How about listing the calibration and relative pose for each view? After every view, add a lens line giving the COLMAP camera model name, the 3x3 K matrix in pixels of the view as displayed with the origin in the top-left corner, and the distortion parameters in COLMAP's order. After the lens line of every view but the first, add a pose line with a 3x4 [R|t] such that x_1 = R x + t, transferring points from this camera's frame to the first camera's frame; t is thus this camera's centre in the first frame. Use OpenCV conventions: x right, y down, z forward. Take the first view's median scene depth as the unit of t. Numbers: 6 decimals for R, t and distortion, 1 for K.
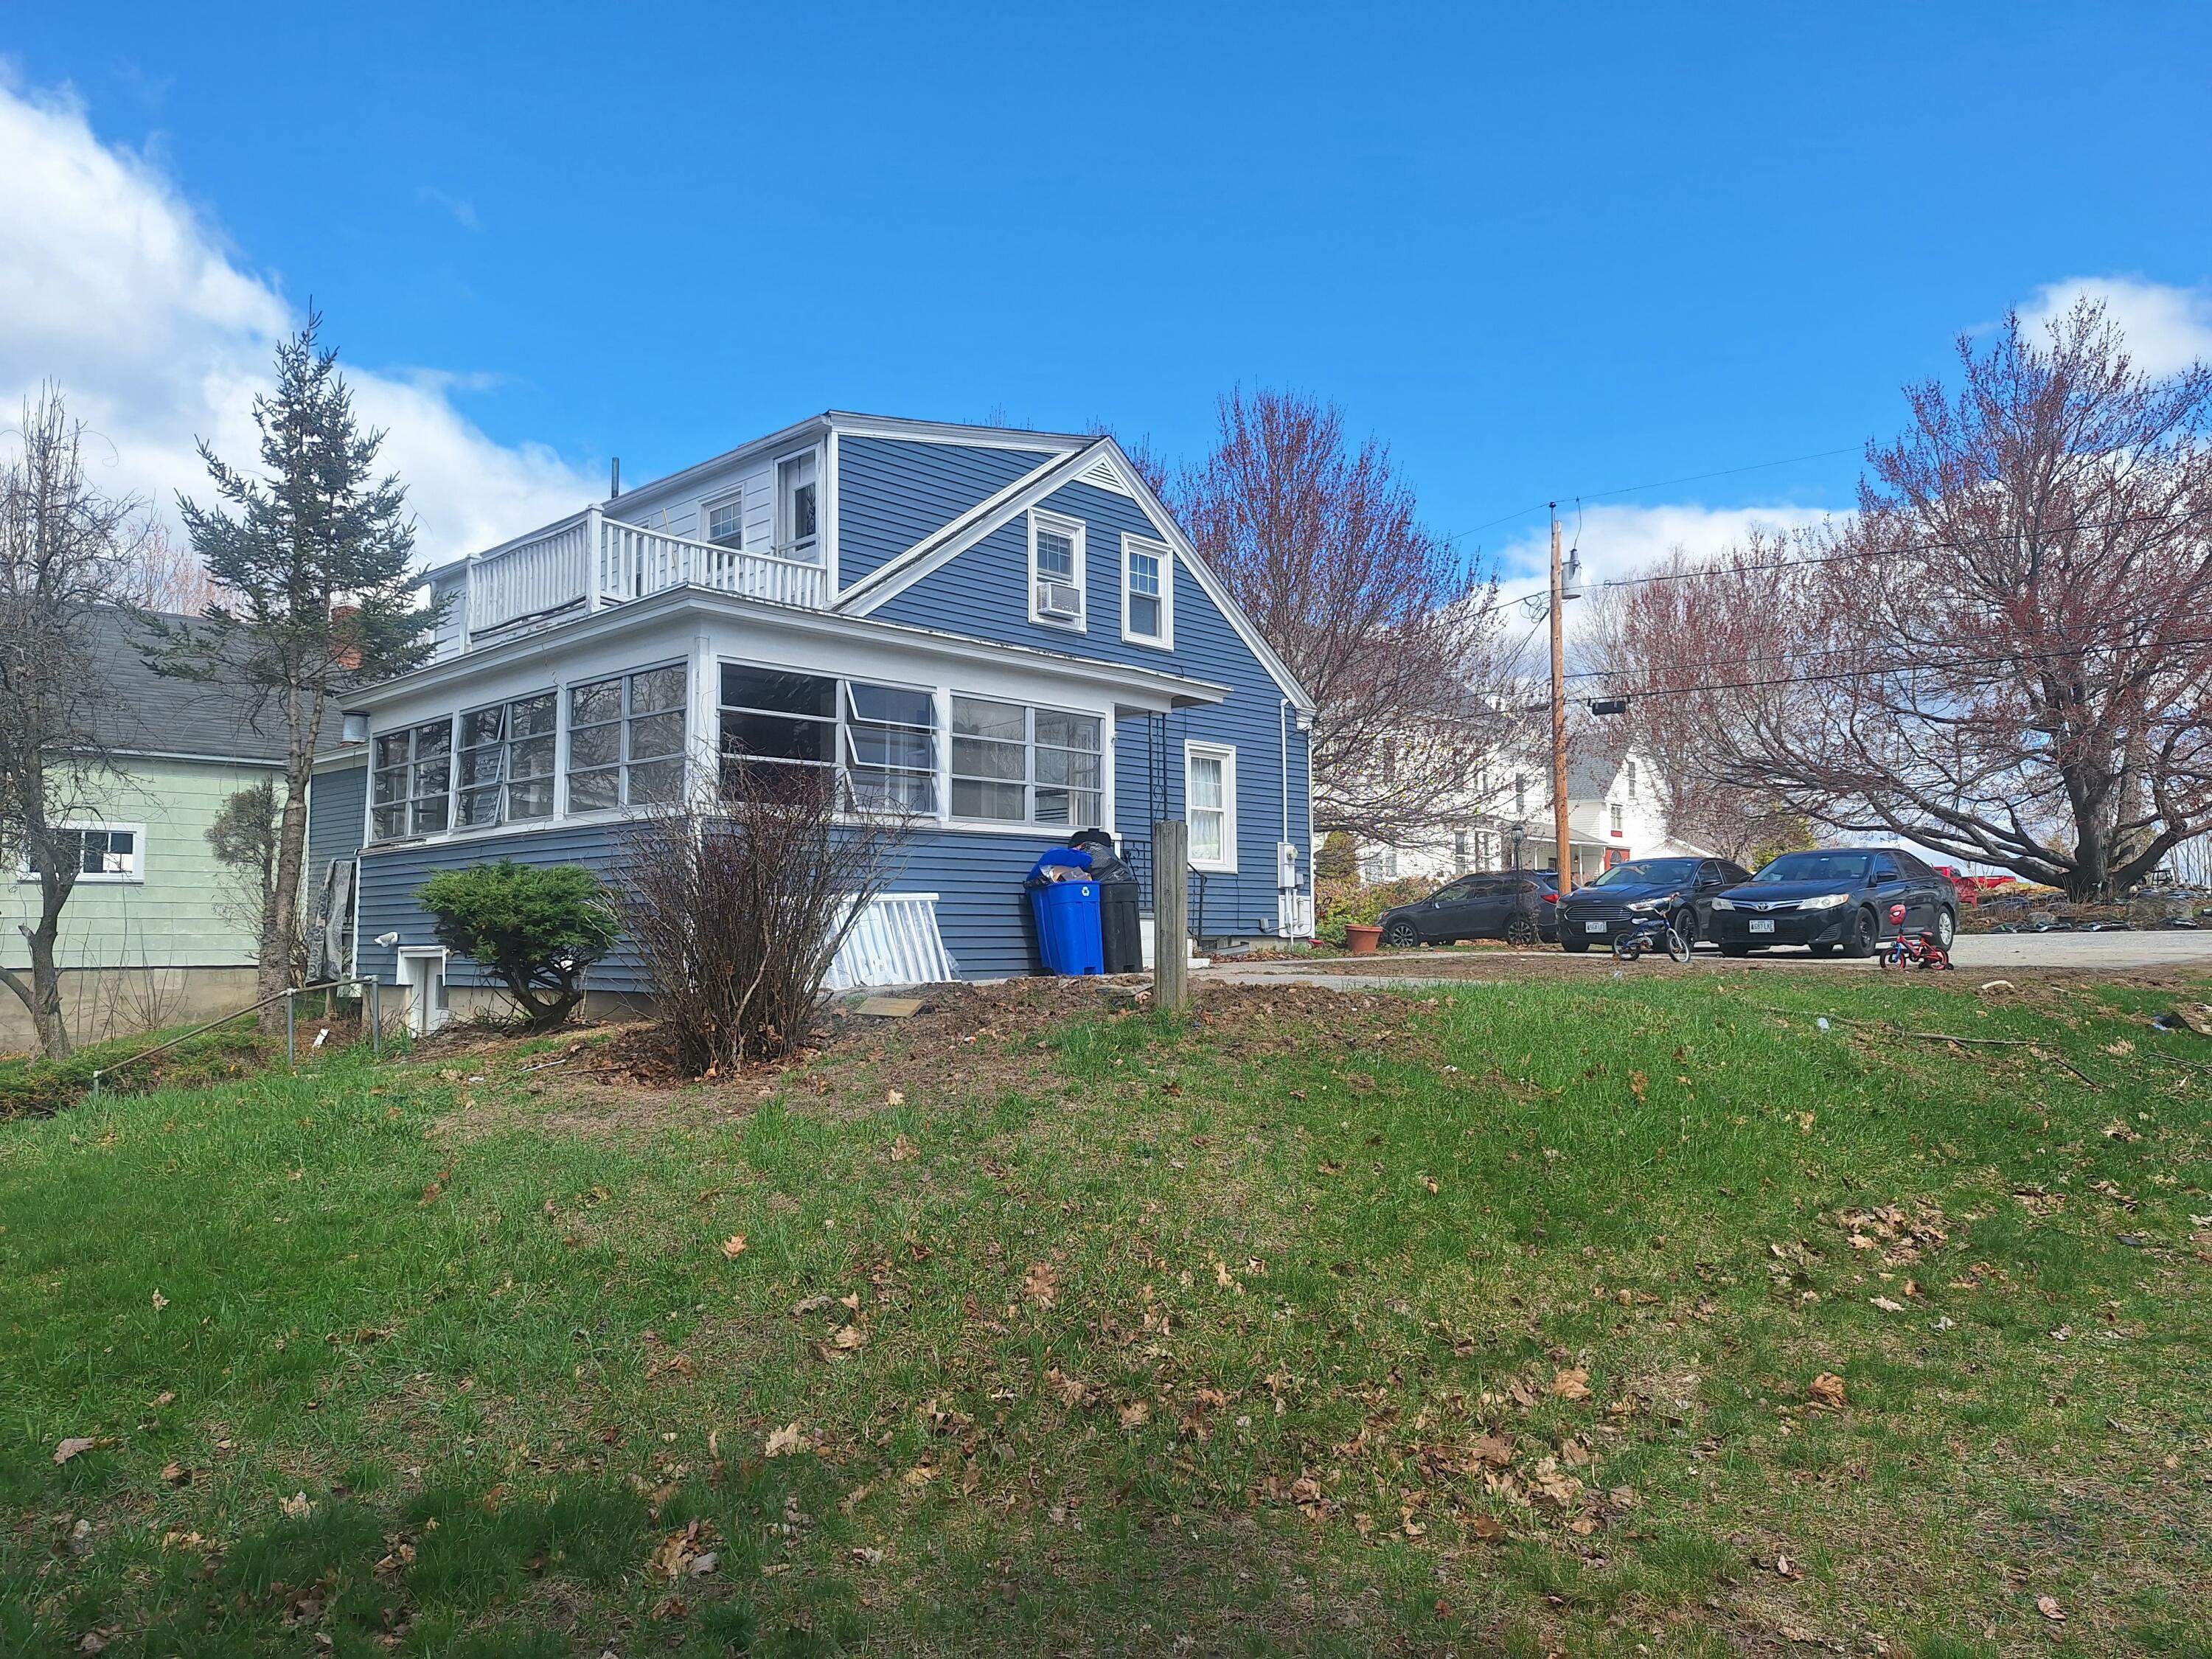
lens RADIAL K [[1535.3, 0, 1106.9], [0, 1535.3, 821.2], [0, 0, 1]] dist [0.055141, -0.057765]
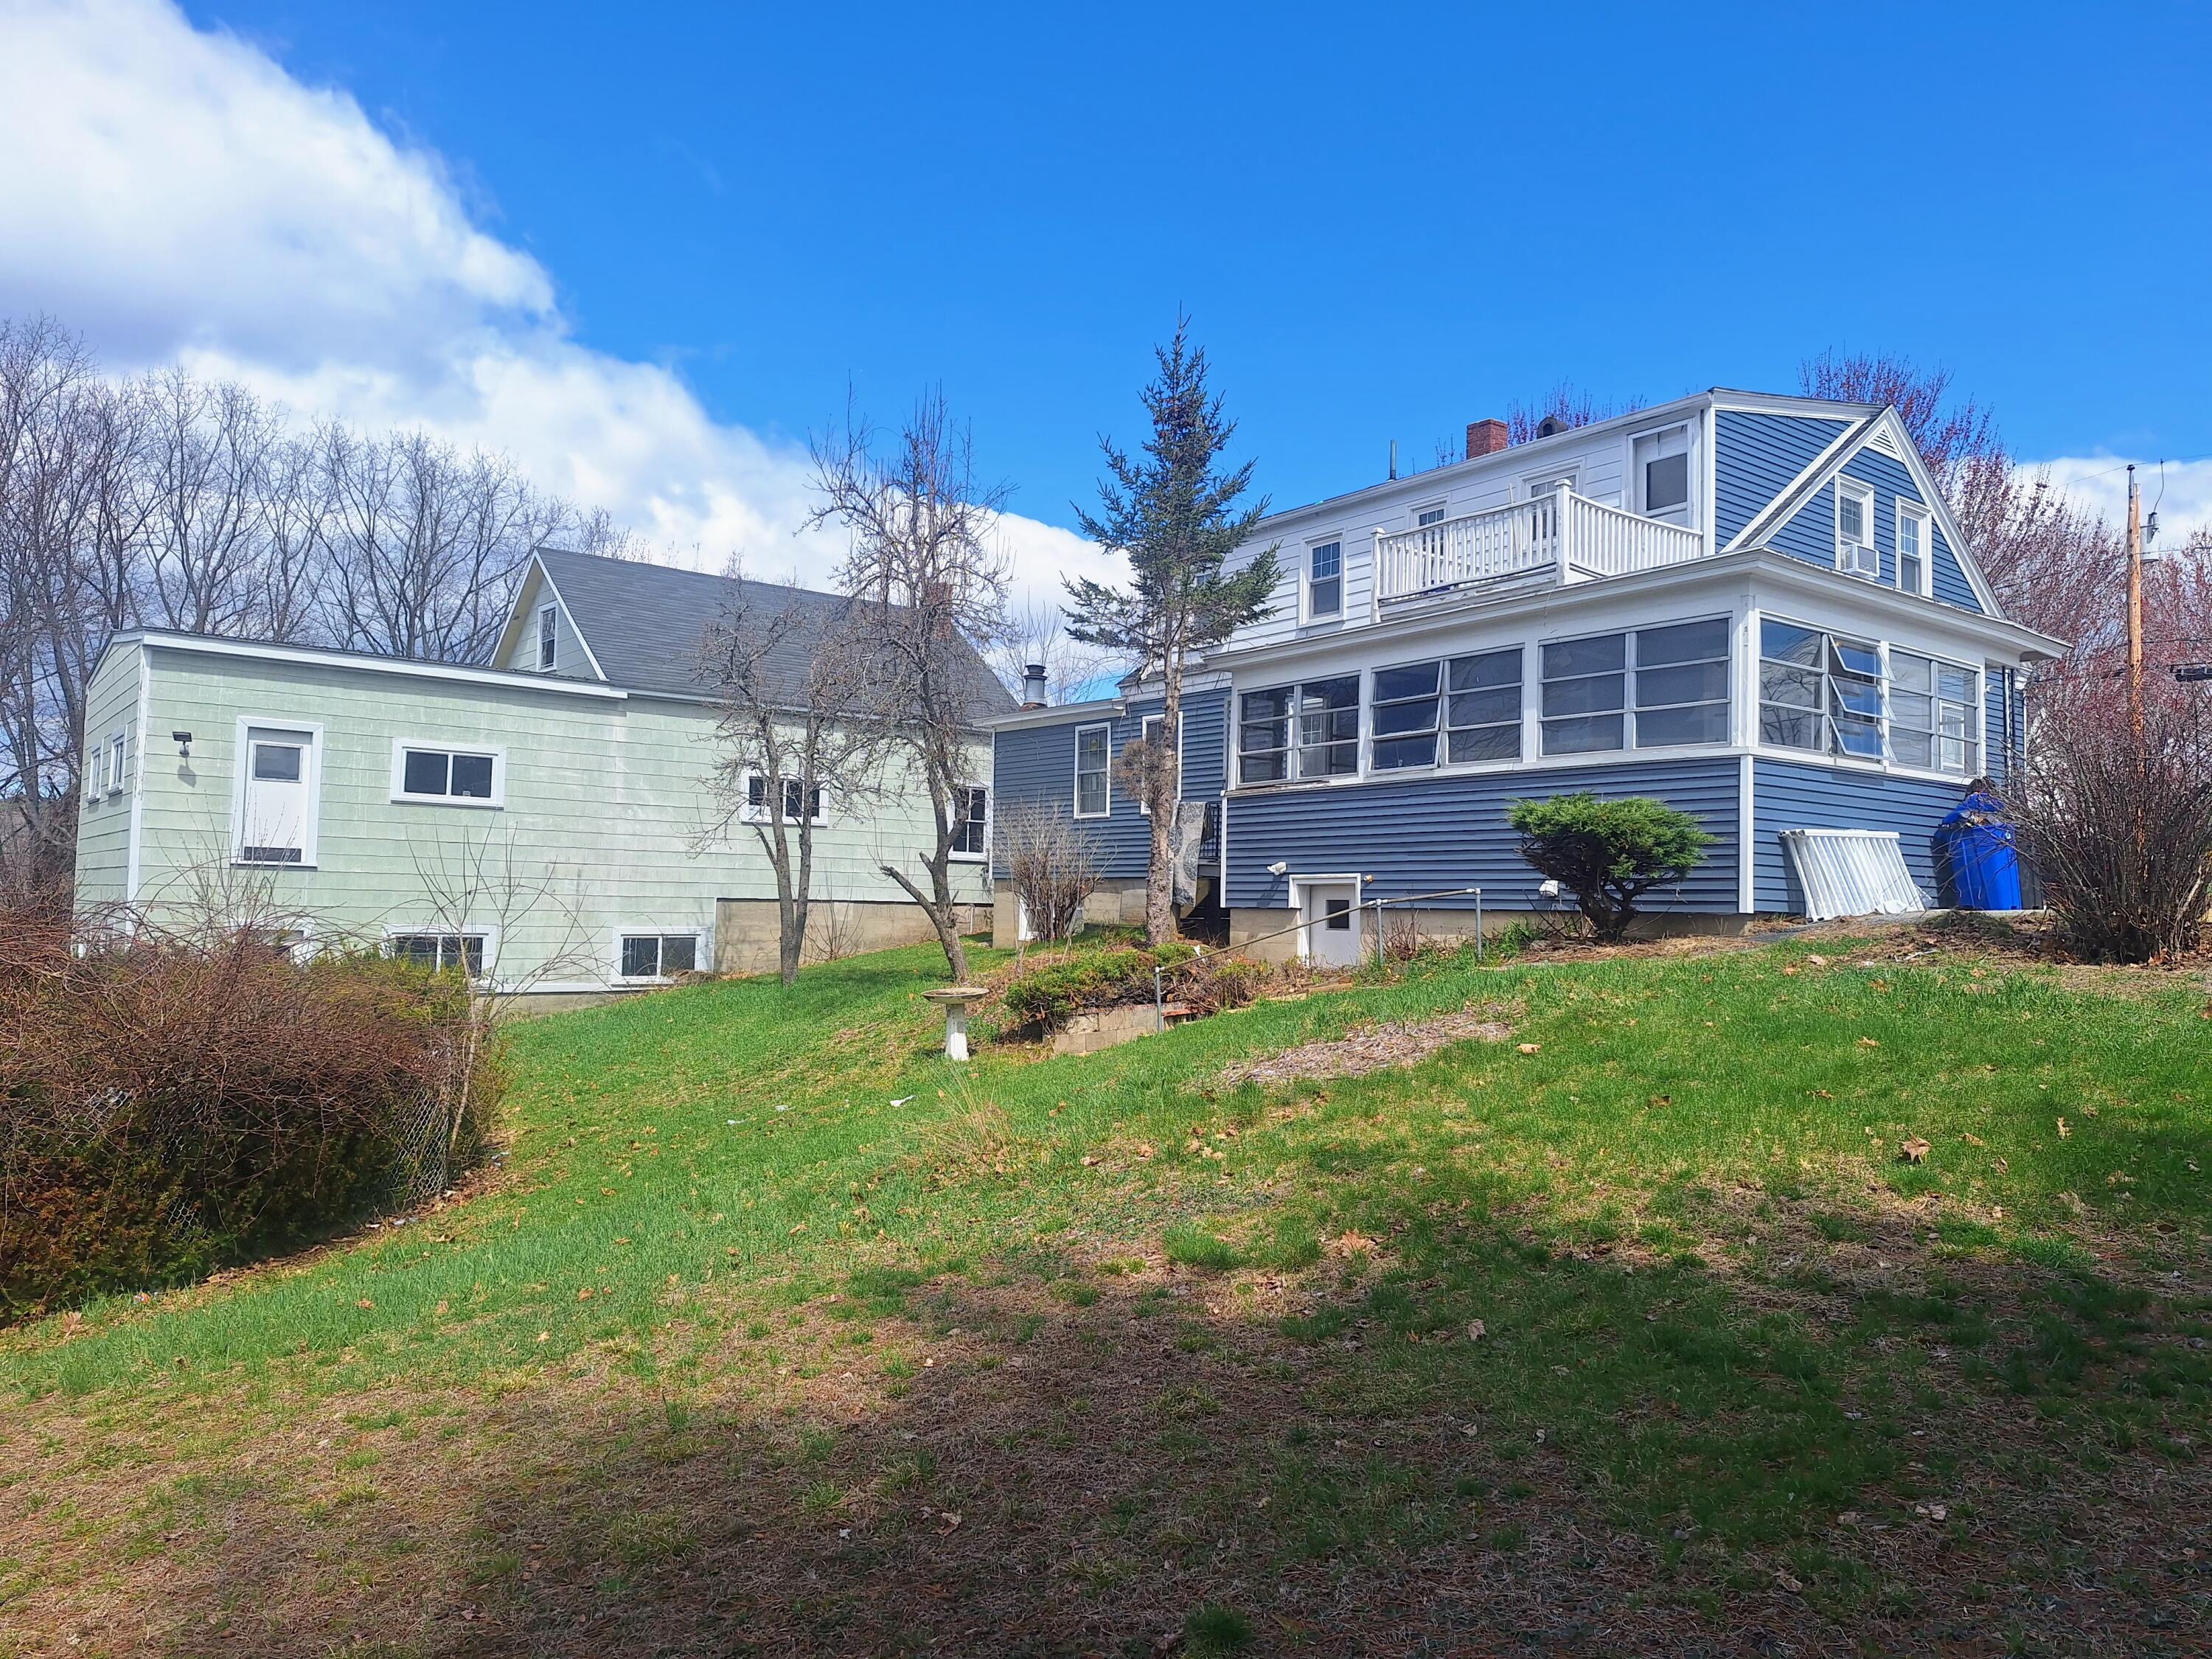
lens RADIAL K [[1535.3, 0, 1123.2], [0, 1535.3, 842.3], [0, 0, 1]] dist [0.055141, -0.057765]
pose [[0.990629, 0.017629, -0.135439, -0.420164], [-0.012864, 0.999270, 0.035979, 0.017512], [0.135974, -0.033900, 0.990132, -0.137715]]
